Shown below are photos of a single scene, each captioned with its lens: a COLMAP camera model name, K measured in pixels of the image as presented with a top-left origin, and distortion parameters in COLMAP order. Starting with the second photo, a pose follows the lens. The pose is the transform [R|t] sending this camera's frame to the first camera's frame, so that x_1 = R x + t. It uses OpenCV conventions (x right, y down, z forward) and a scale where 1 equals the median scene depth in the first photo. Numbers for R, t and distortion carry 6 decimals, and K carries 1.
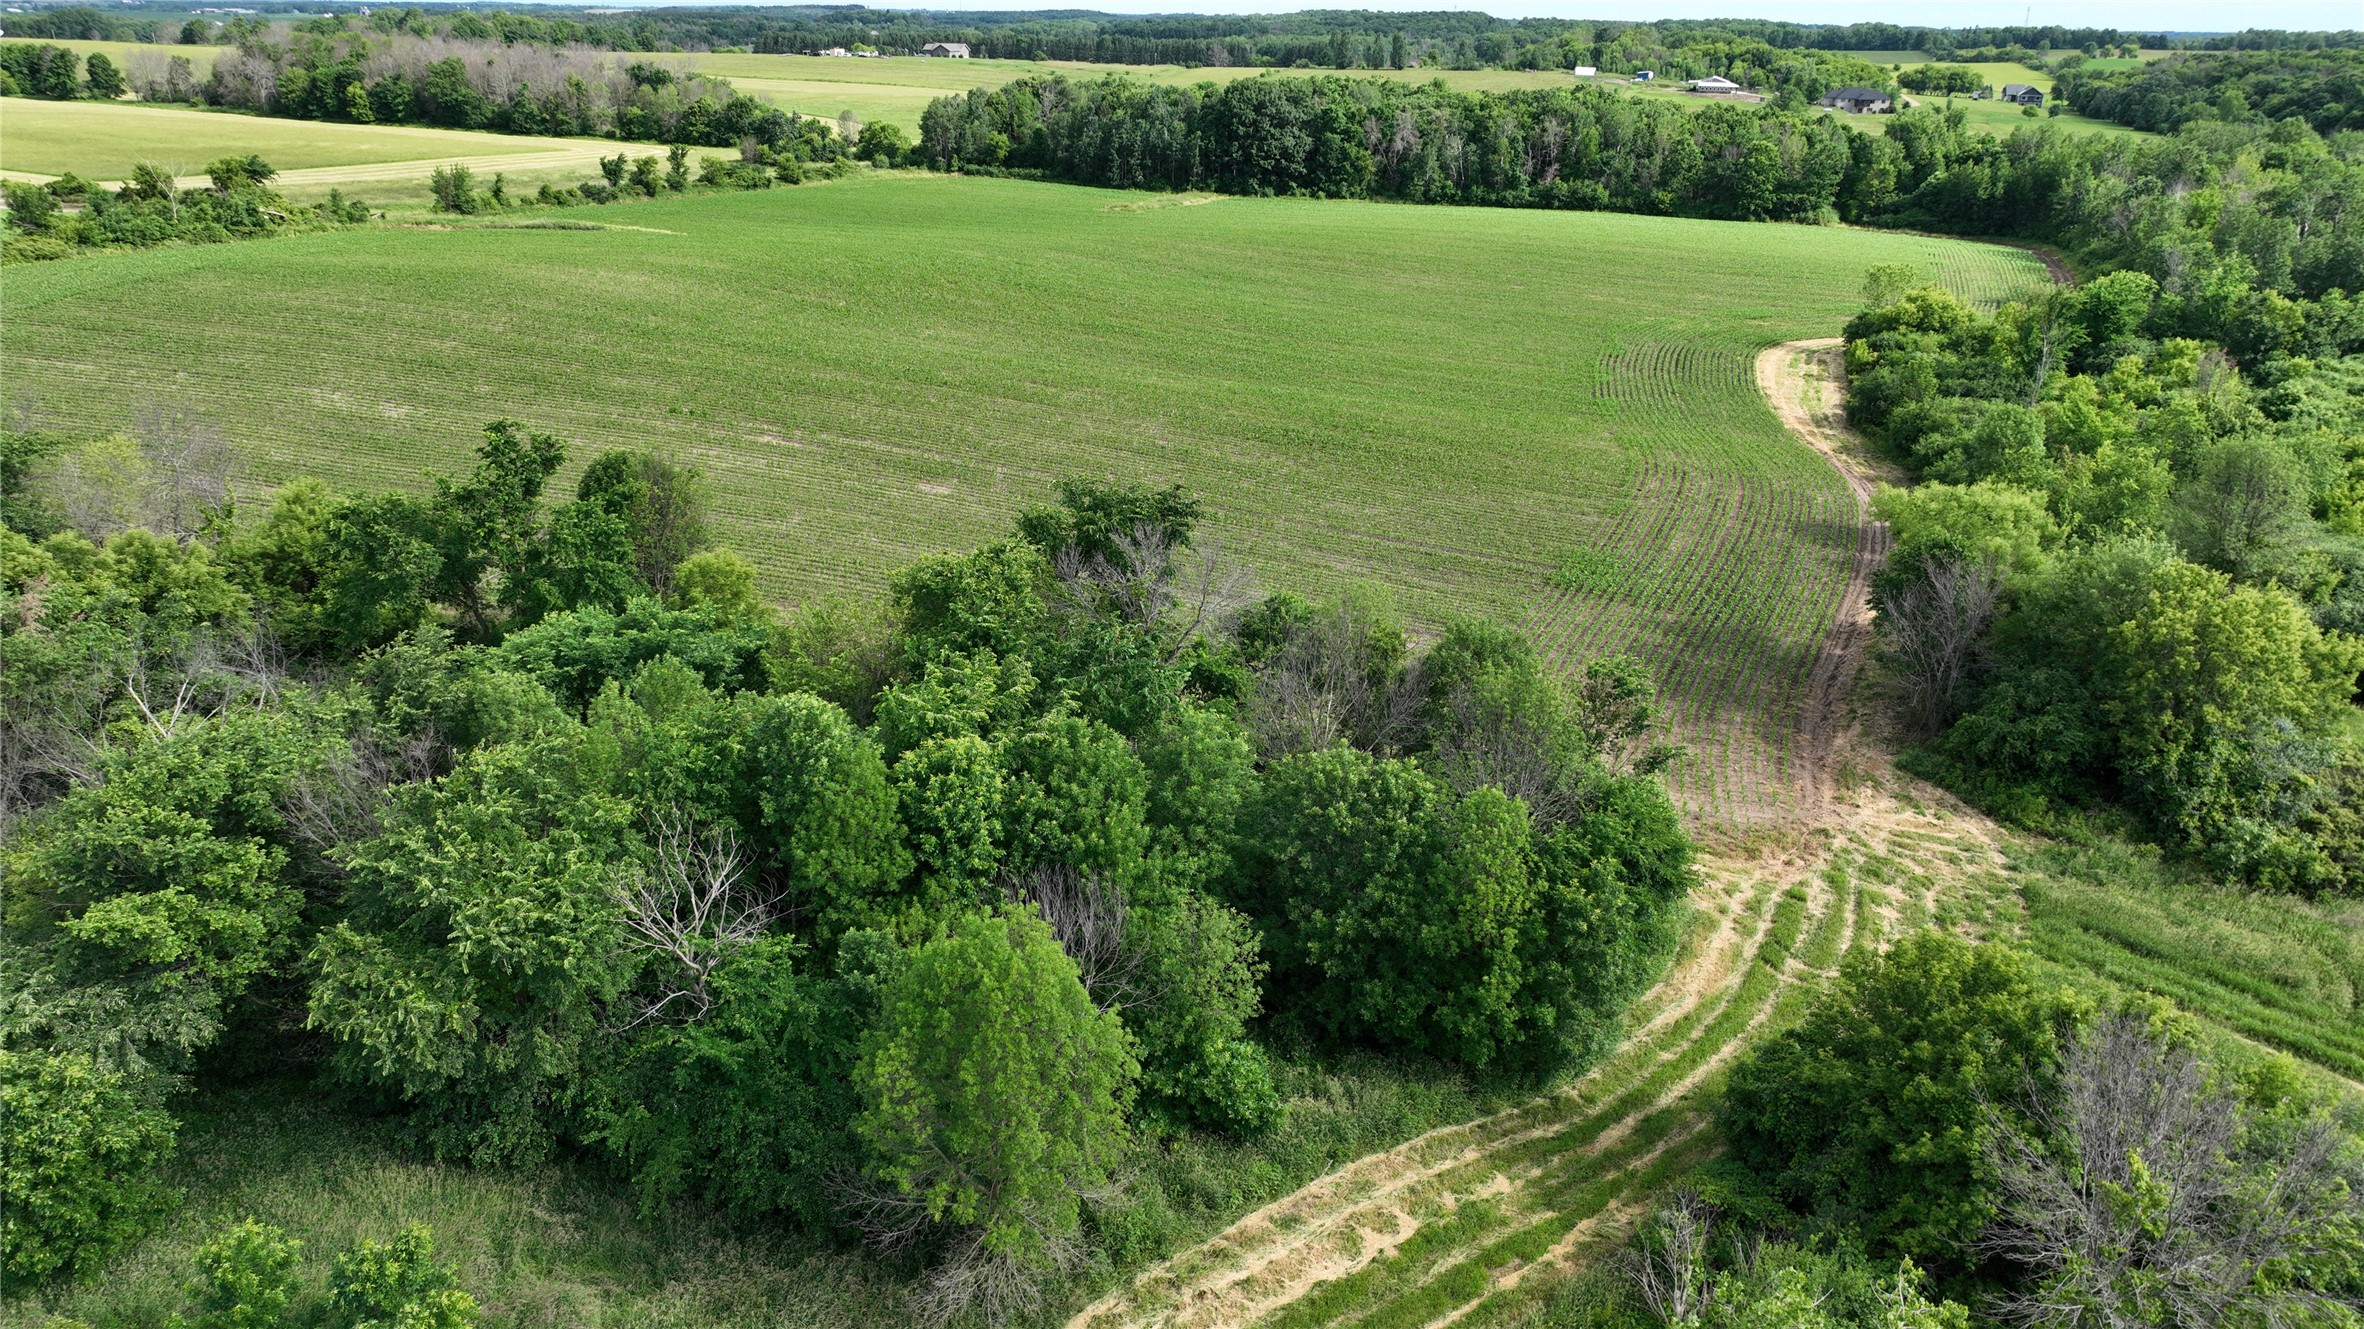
lens RADIAL K [[1671.2, 0, 1185.4], [0, 1671.2, 671.7], [0, 0, 1]] dist [-0.003030, 0.018409]
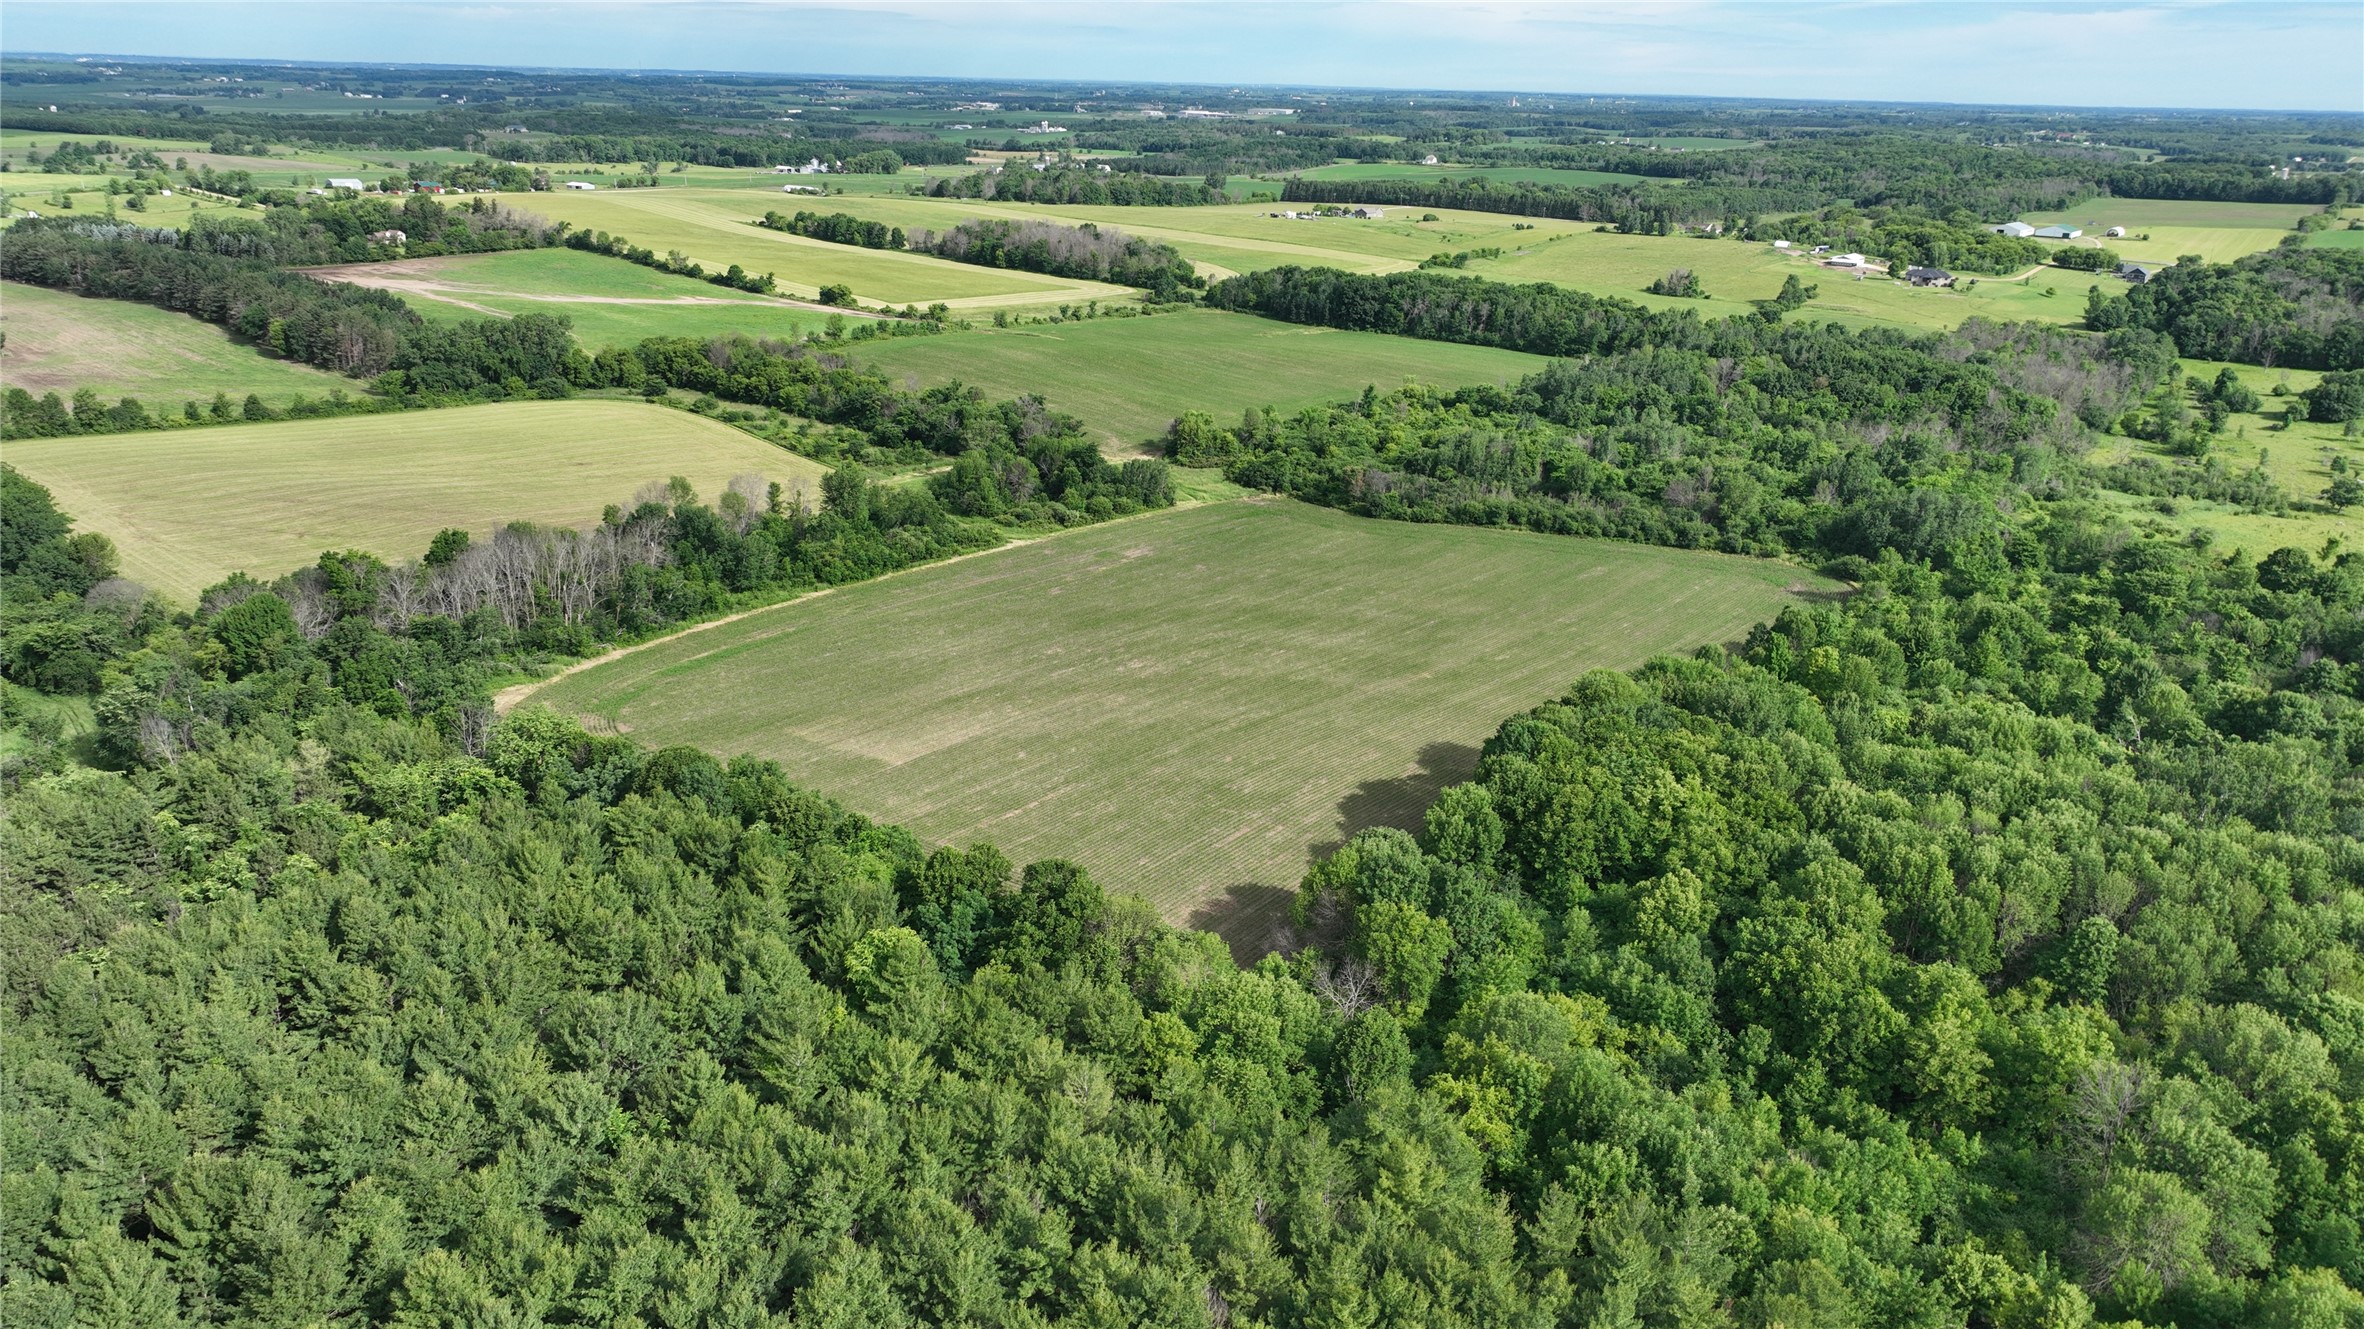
lens RADIAL K [[1671.2, 0, 1185.4], [0, 1671.2, 671.7], [0, 0, 1]] dist [-0.003030, 0.018409]
pose [[0.930490, 0.130044, -0.342458, 0.853240], [-0.143857, 0.989483, -0.015127, 0.291091], [0.336889, 0.063340, 0.939411, -1.444662]]
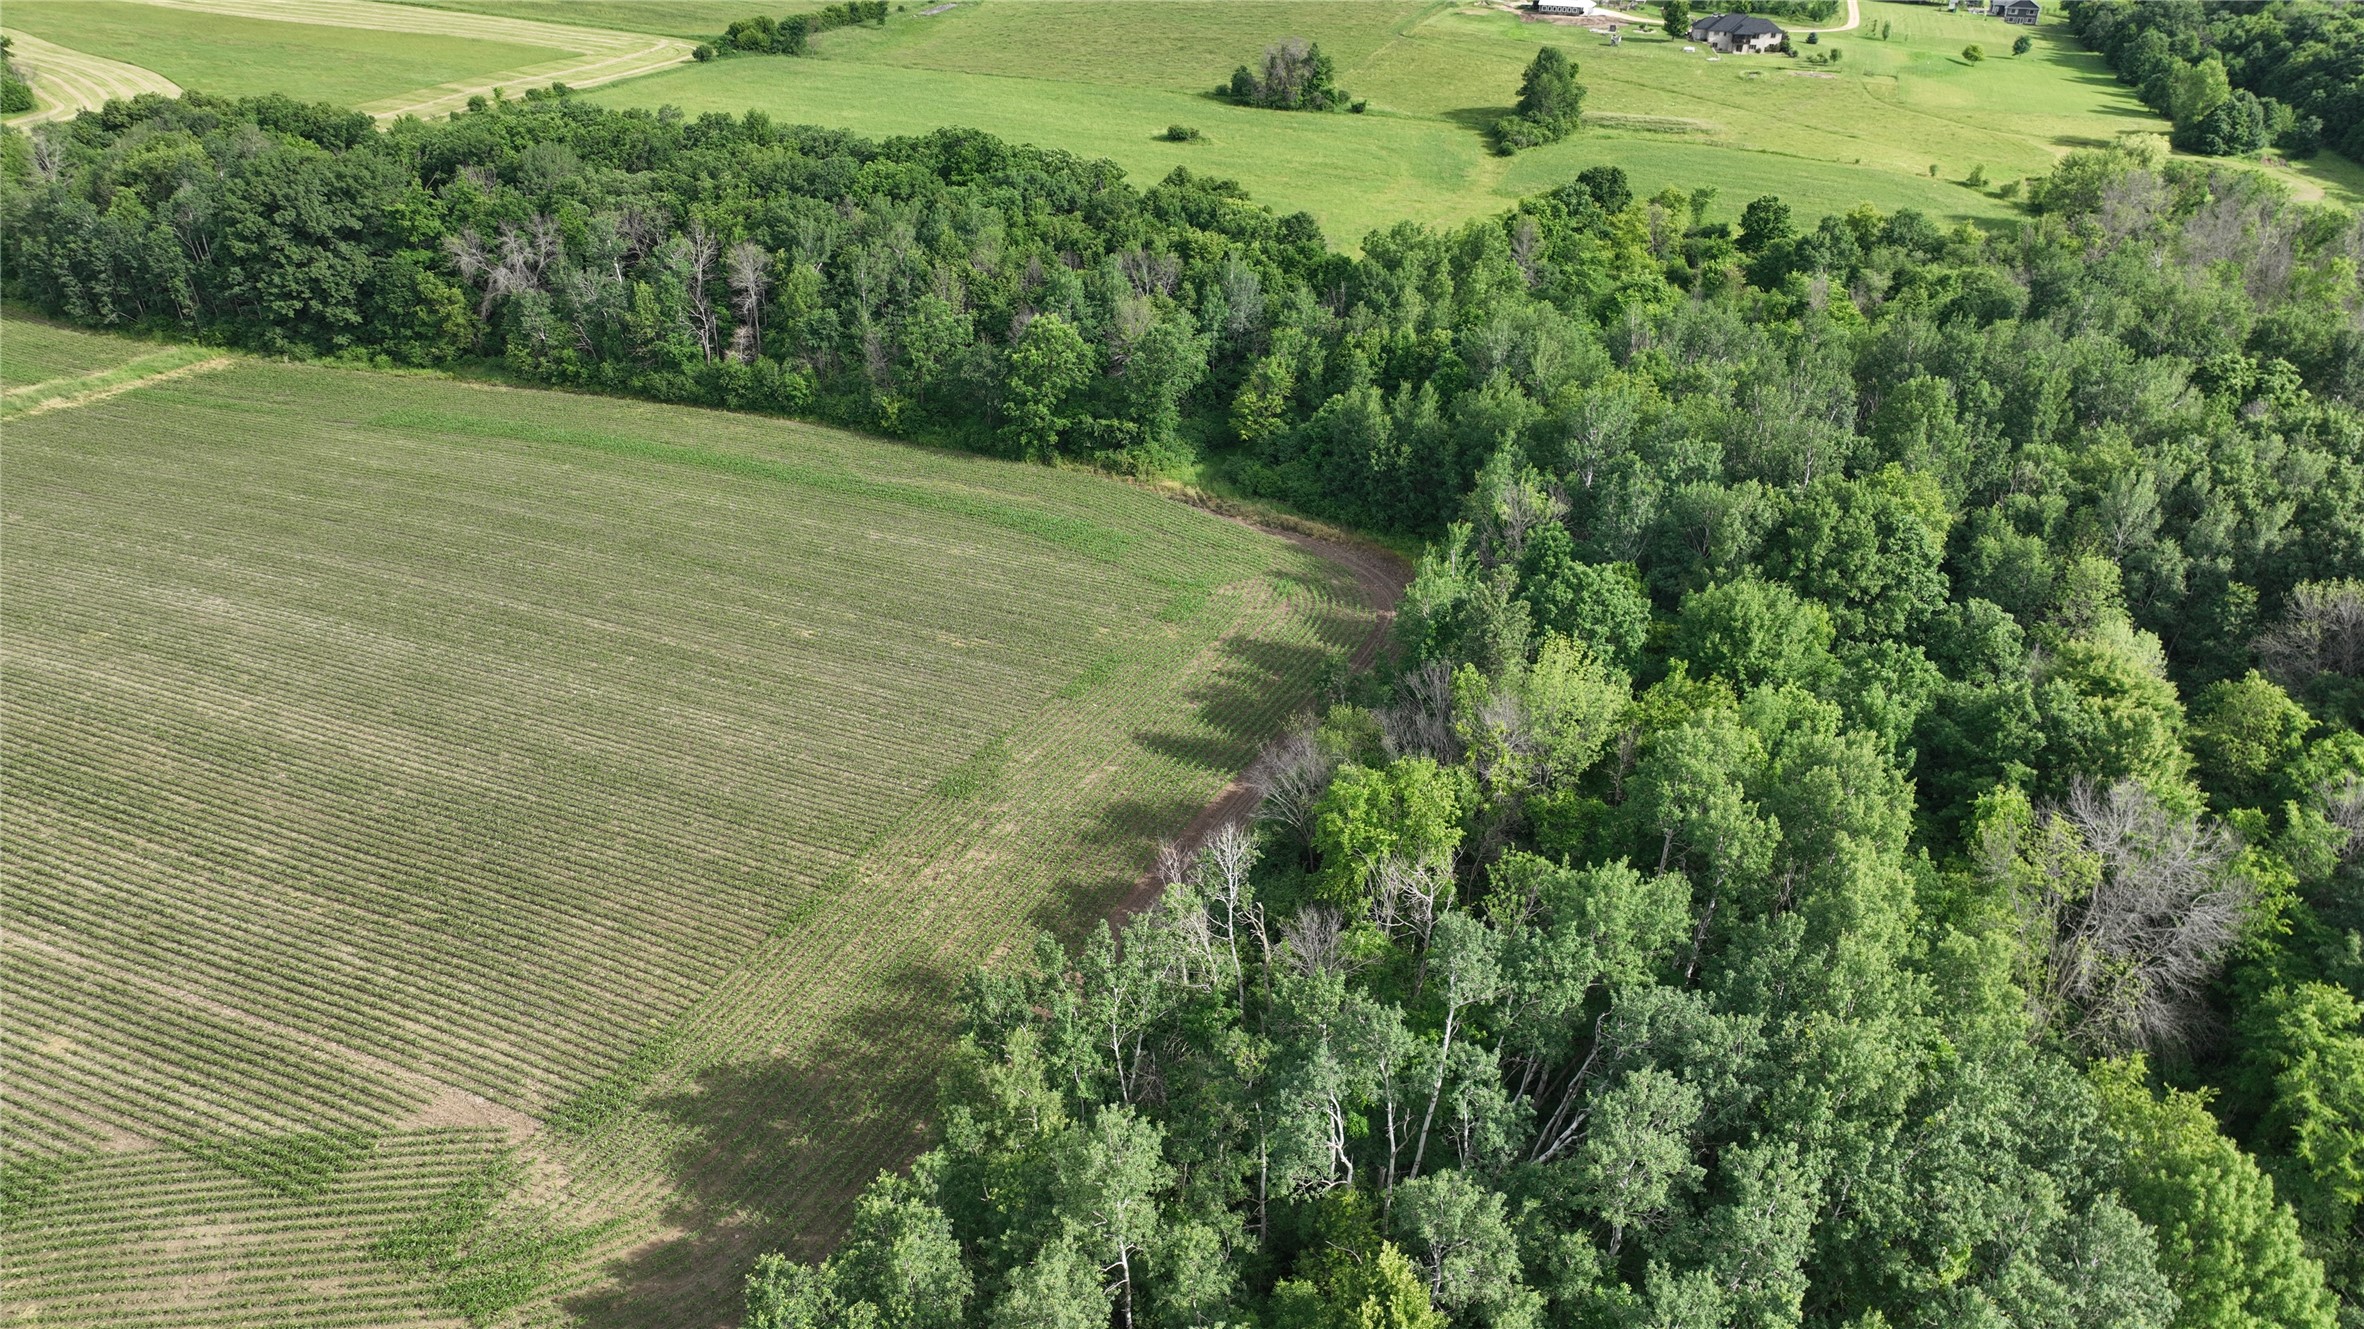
lens RADIAL K [[1671.2, 0, 1185.4], [0, 1671.2, 671.7], [0, 0, 1]] dist [-0.003030, 0.018409]
pose [[0.997483, 0.036835, -0.060581, 0.533953], [-0.030513, 0.994300, 0.102158, -0.322071], [0.063998, -0.100052, 0.992922, 0.549577]]
